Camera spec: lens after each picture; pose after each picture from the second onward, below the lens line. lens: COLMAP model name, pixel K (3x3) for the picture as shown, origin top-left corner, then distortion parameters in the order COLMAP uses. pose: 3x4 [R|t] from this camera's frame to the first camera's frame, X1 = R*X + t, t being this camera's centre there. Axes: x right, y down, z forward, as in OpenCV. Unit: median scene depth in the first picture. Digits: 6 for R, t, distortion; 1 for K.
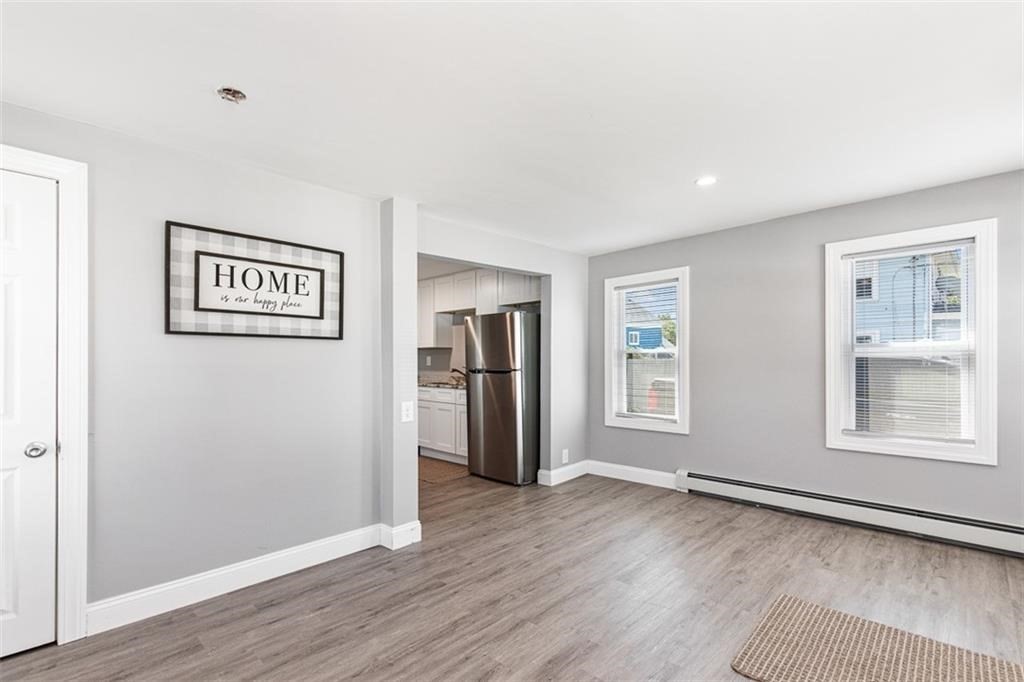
lens RADIAL K [[469.1, 0, 516.6], [0, 469.1, 357.2], [0, 0, 1]] dist [0.017088, -0.000162]
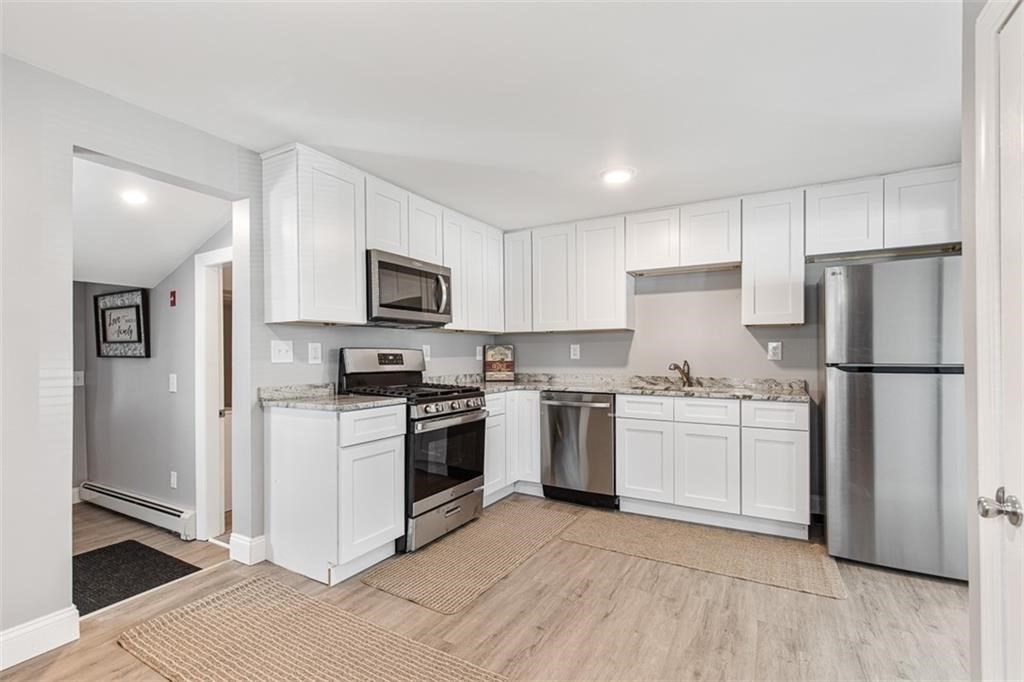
lens RADIAL K [[465.2, 0, 510.9], [0, 465.2, 348.7], [0, 0, 1]] dist [0.010236, -0.000748]
pose [[0.969594, -0.001505, 0.244715, -1.011709], [0.002394, 0.999992, -0.003337, 0.014357], [-0.244708, 0.003822, 0.969589, 0.980494]]
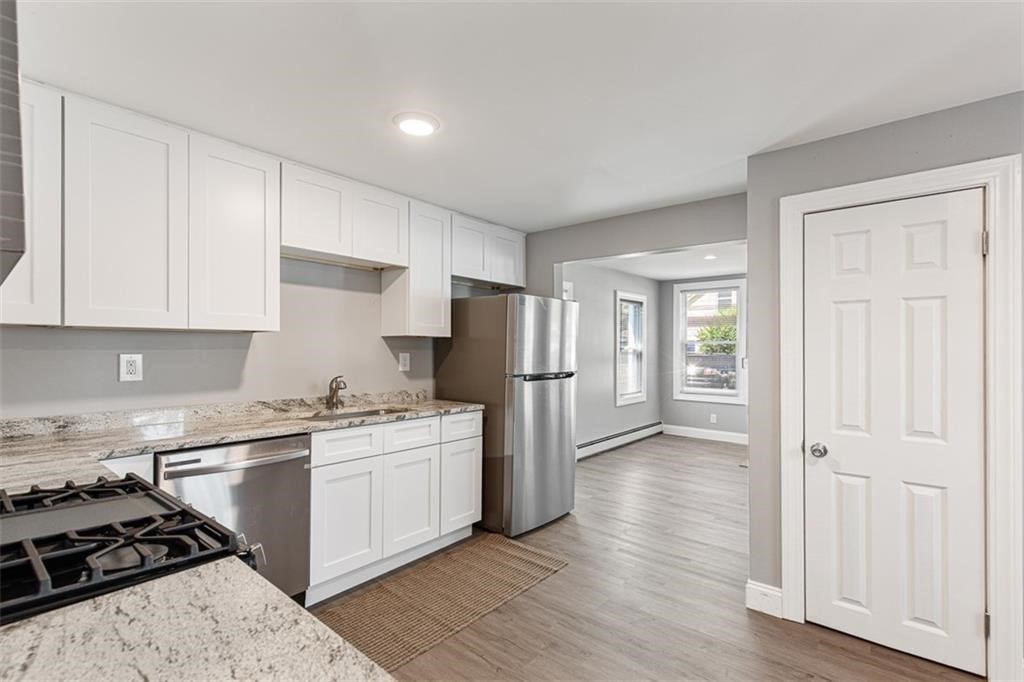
lens RADIAL K [[465.2, 0, 510.9], [0, 465.2, 348.7], [0, 0, 1]] dist [0.010236, -0.000748]
pose [[-0.058686, 0.004008, 0.998268, -1.261380], [-0.008928, 0.999950, -0.004539, -0.013364], [-0.998237, -0.009179, -0.058647, 1.795538]]
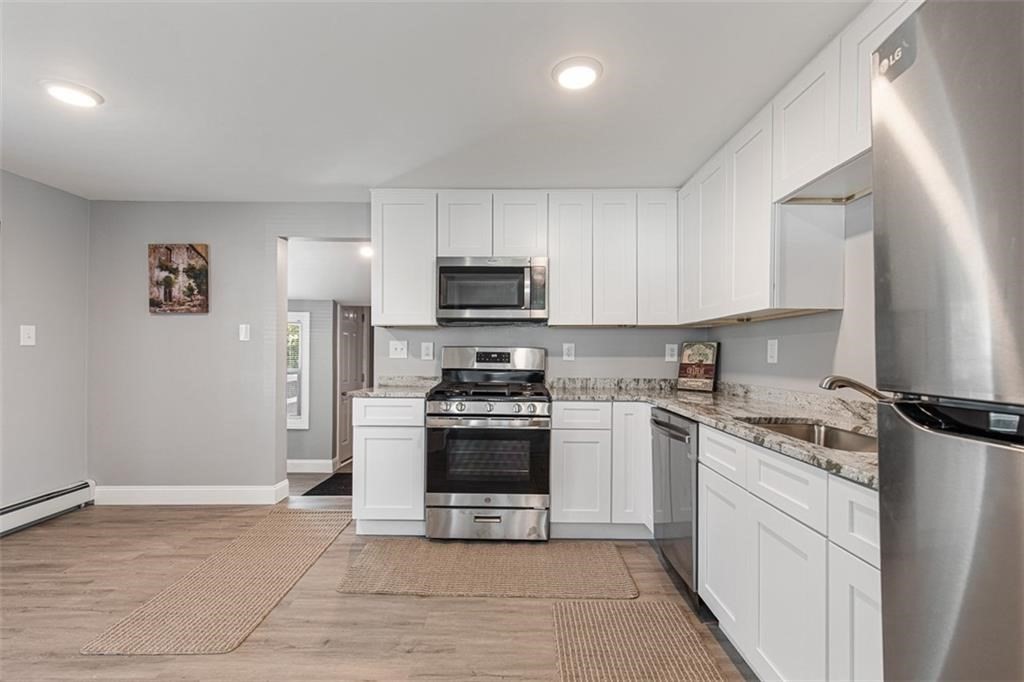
lens RADIAL K [[469.1, 0, 516.6], [0, 469.1, 357.2], [0, 0, 1]] dist [0.017088, -0.000162]
pose [[0.689134, 0.010269, -0.724561, -0.126672], [-0.001231, 0.999915, 0.013000, 0.020007], [0.724632, -0.008067, 0.689088, 1.390596]]
